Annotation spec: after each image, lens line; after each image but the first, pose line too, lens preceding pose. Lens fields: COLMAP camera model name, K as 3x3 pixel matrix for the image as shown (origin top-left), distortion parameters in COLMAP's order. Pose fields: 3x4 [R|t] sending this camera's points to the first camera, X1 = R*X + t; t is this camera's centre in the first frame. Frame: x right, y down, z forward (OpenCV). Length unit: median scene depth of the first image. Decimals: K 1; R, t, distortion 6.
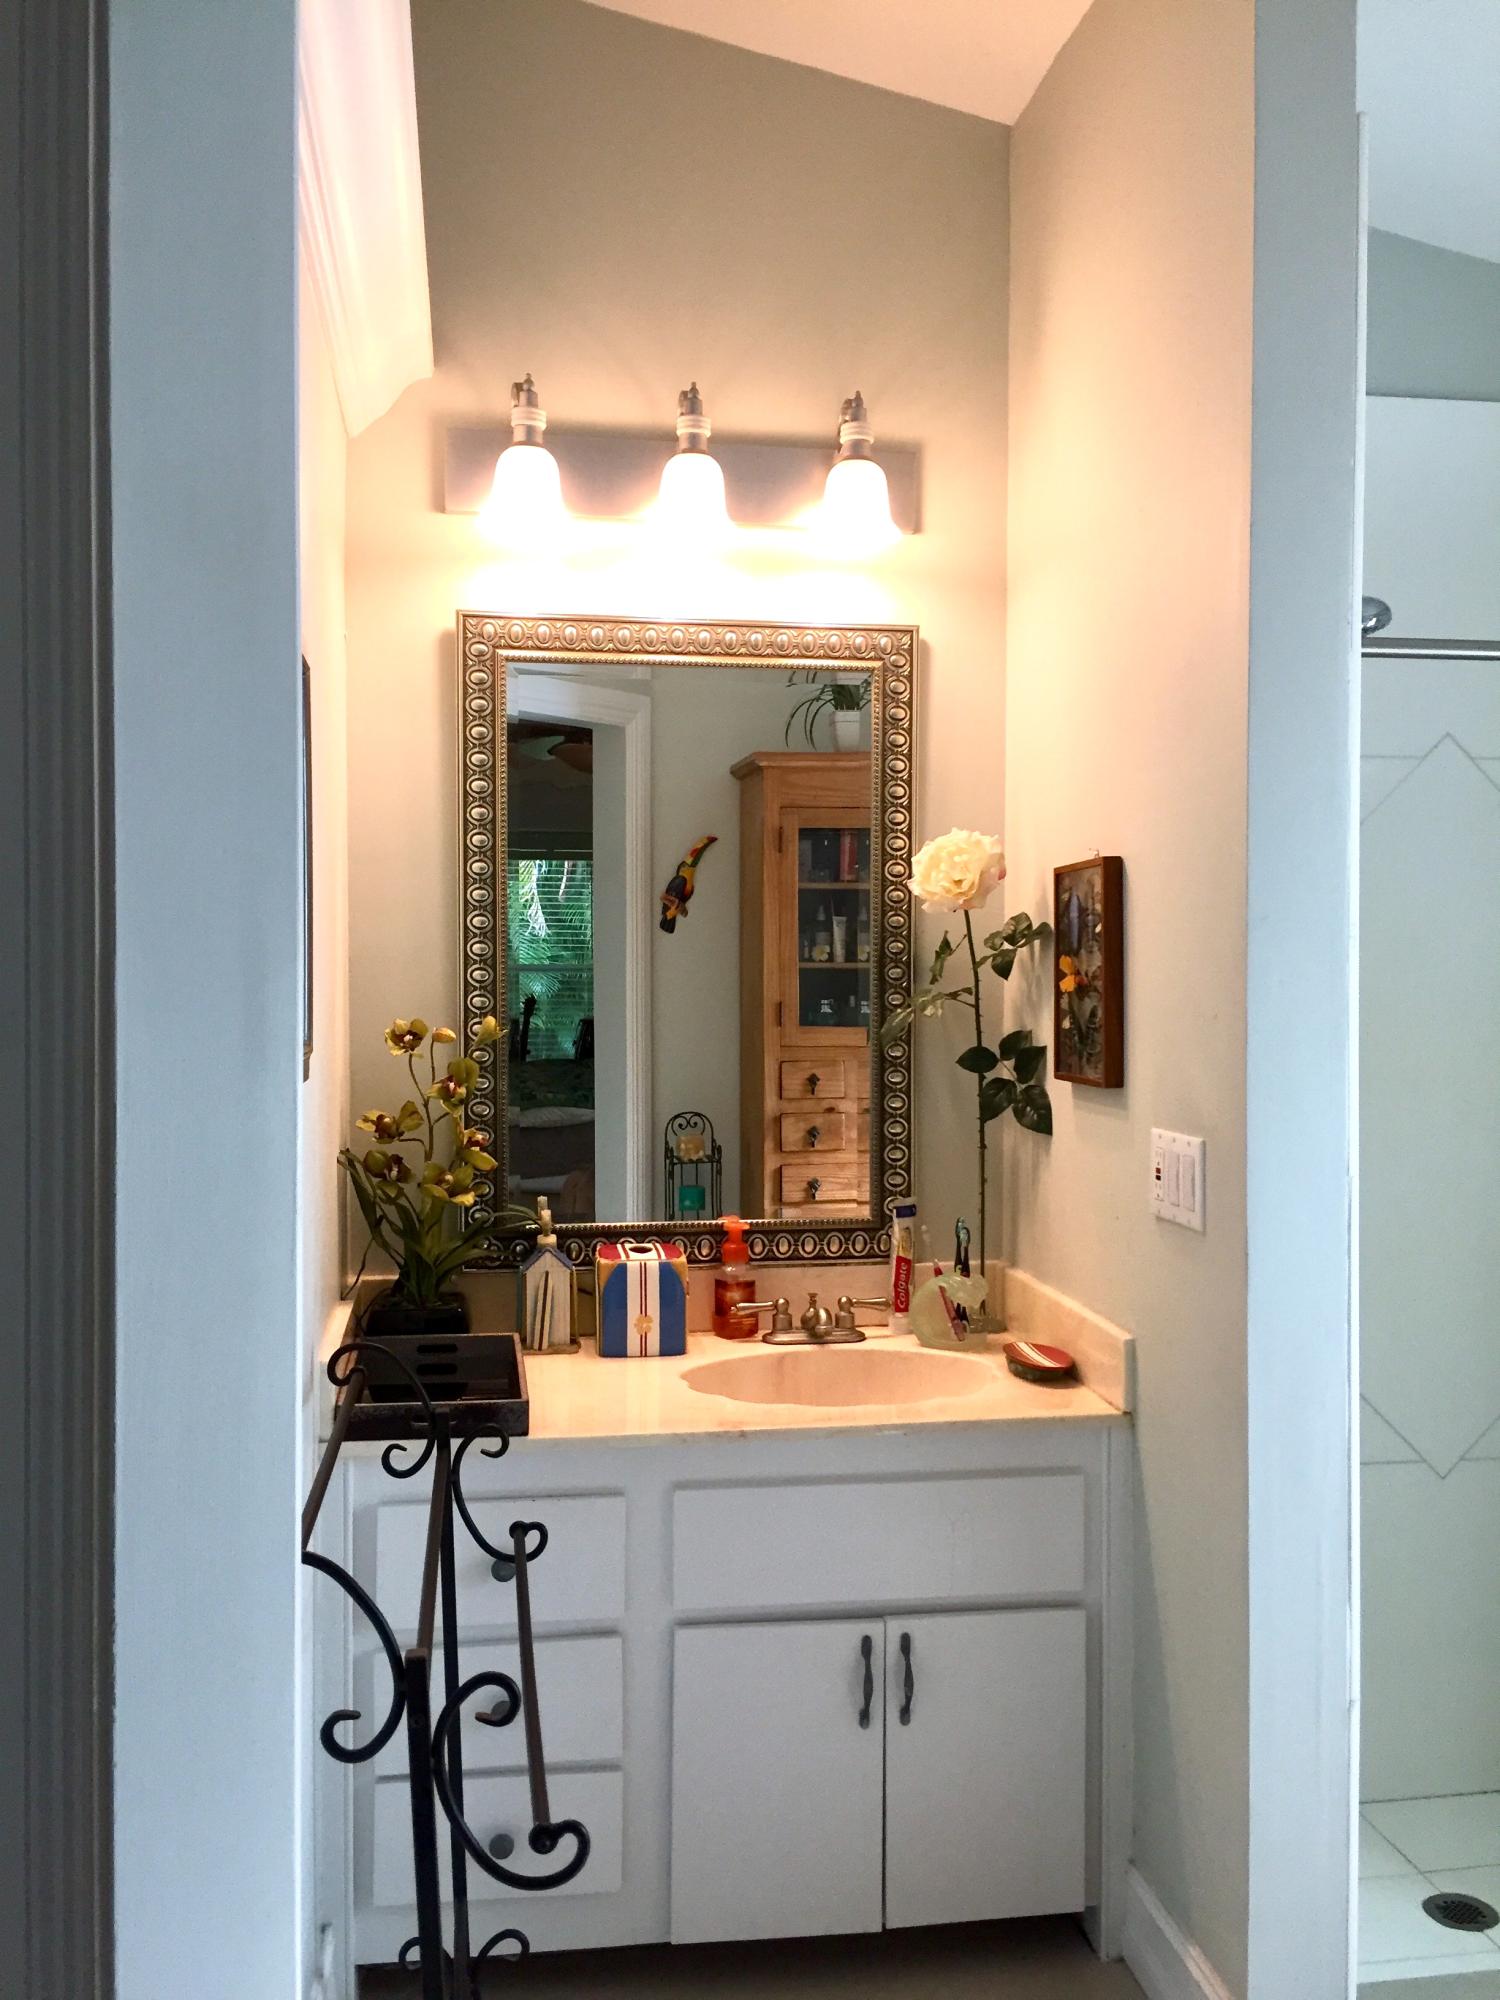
lens RADIAL K [[1722.8, 0, 753.1], [0, 1722.8, 1003.6], [0, 0, 1]] dist [0.081402, -0.125184]
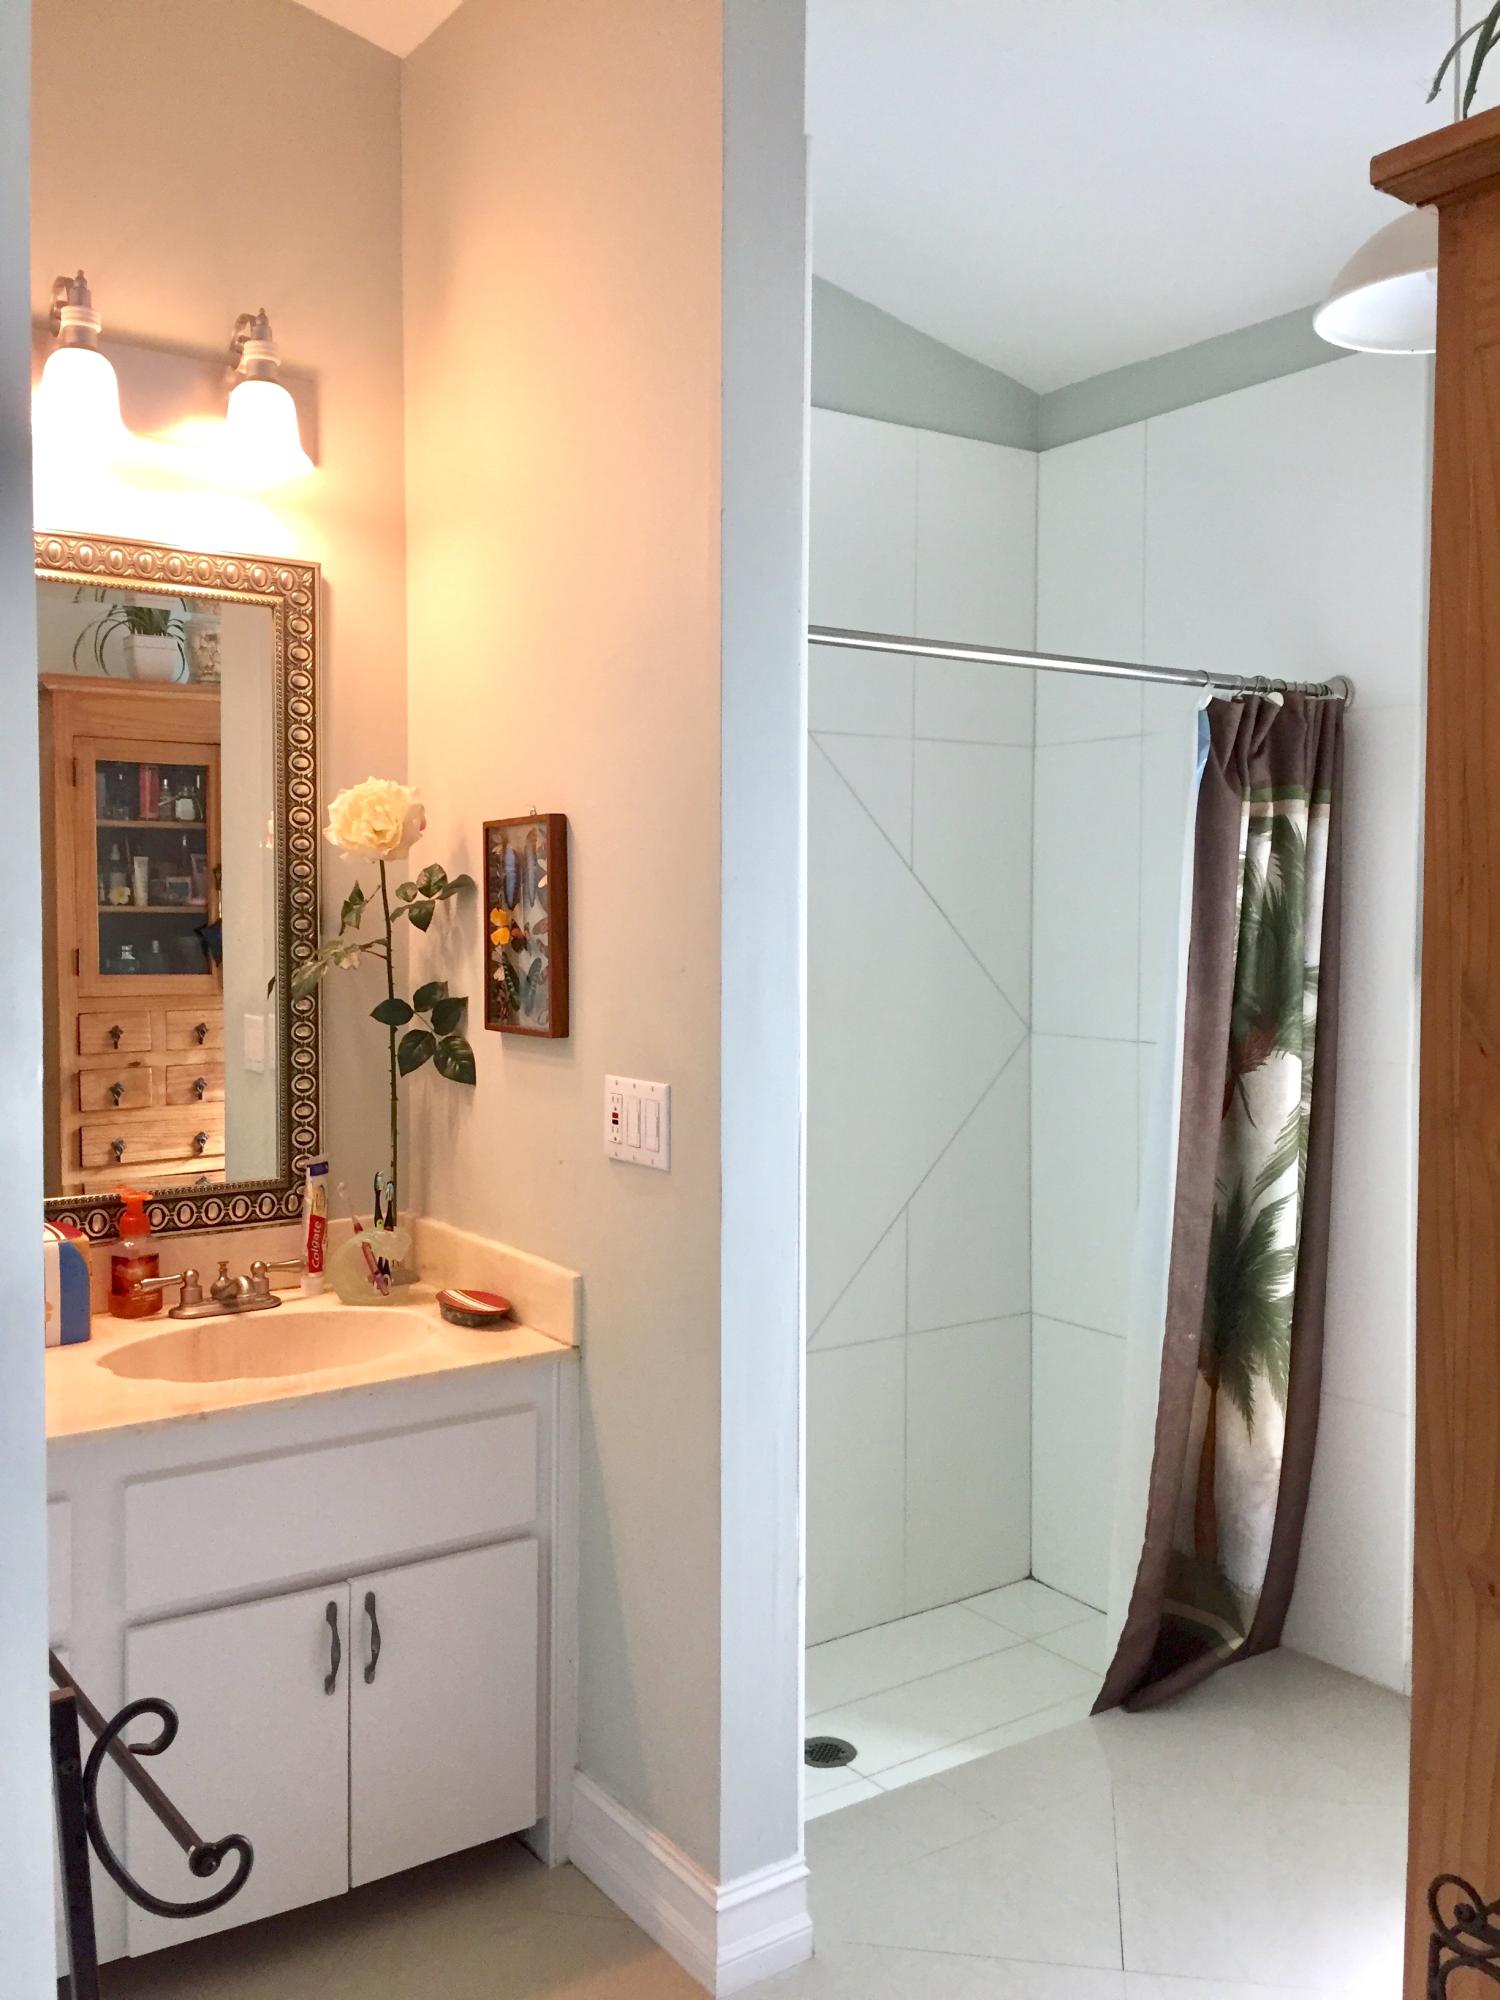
lens RADIAL K [[1722.8, 0, 752.6], [0, 1722.8, 1004.6], [0, 0, 1]] dist [0.081402, -0.125184]
pose [[0.895930, -0.020603, 0.443718, -0.129433], [0.004460, 0.999291, 0.037395, -0.008220], [-0.444174, -0.031524, 0.895386, 0.019941]]
